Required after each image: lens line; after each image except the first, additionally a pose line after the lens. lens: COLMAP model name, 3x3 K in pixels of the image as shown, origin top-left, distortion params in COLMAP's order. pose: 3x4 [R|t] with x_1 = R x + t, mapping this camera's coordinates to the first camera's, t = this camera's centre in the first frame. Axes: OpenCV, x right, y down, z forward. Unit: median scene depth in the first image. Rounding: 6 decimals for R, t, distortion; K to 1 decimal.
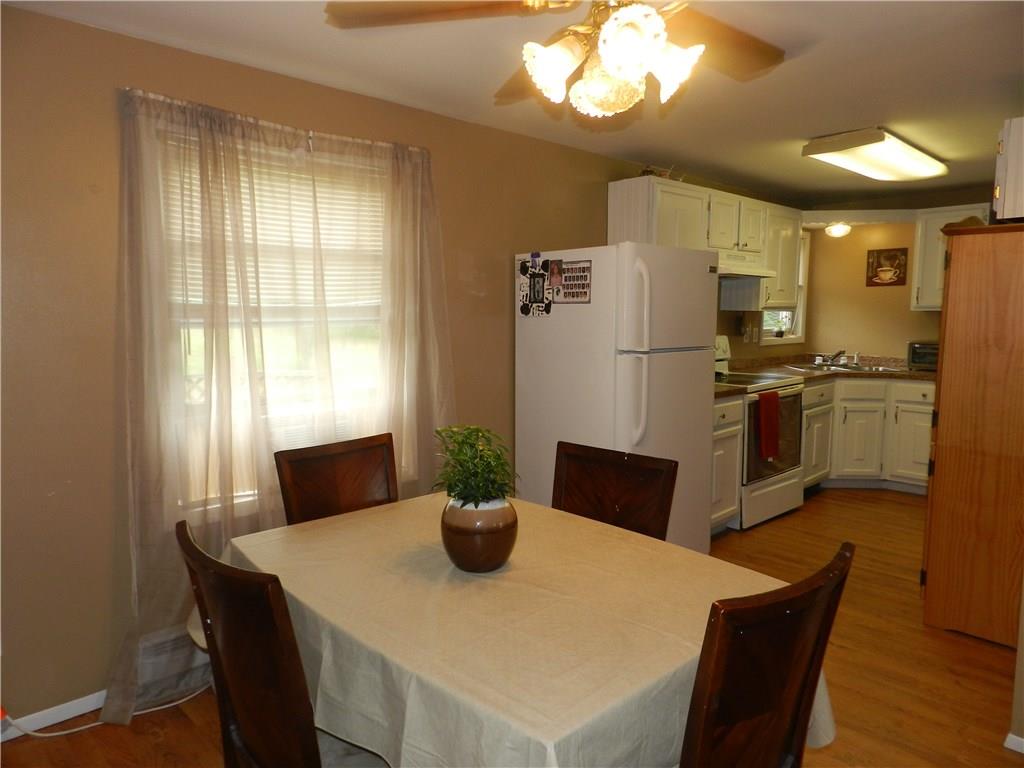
lens RADIAL K [[682.3, 0, 512.0], [0, 682.3, 384.0], [0, 0, 1]] dist [-0.000353, -0.000265]
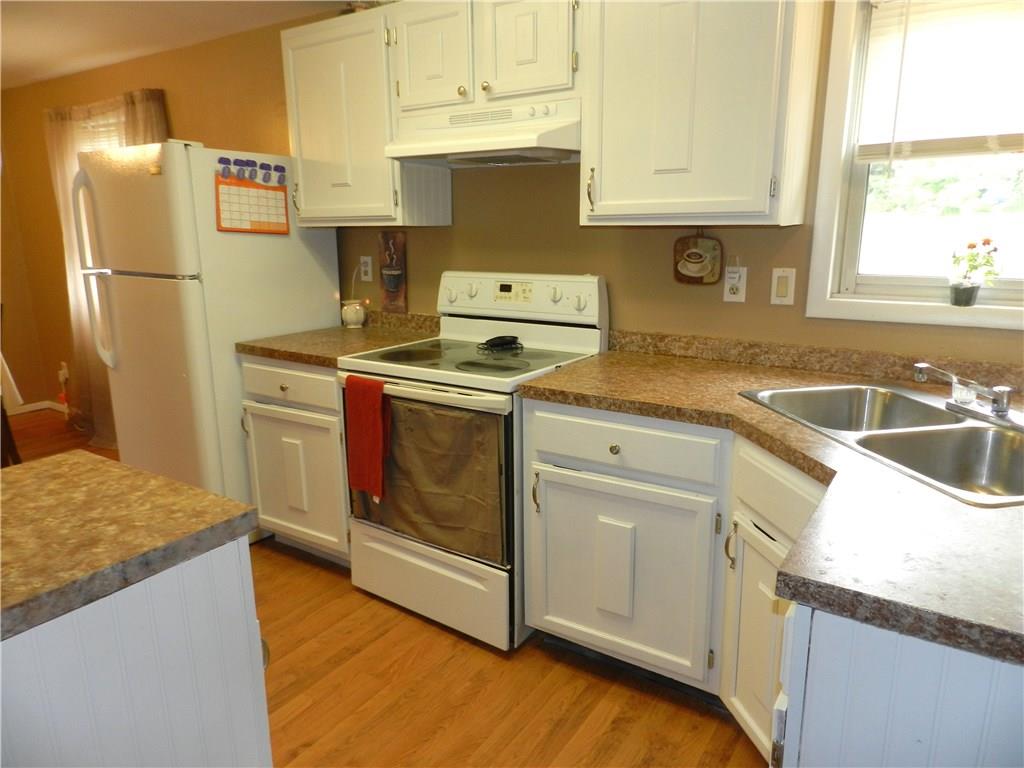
lens RADIAL K [[682.3, 0, 512.0], [0, 682.3, 384.0], [0, 0, 1]] dist [-0.000353, -0.000265]
pose [[0.225781, 0.223929, -0.948092, 0.846158], [-0.097514, 0.973530, 0.206715, -0.099071], [0.969285, 0.045780, 0.241641, 0.899831]]
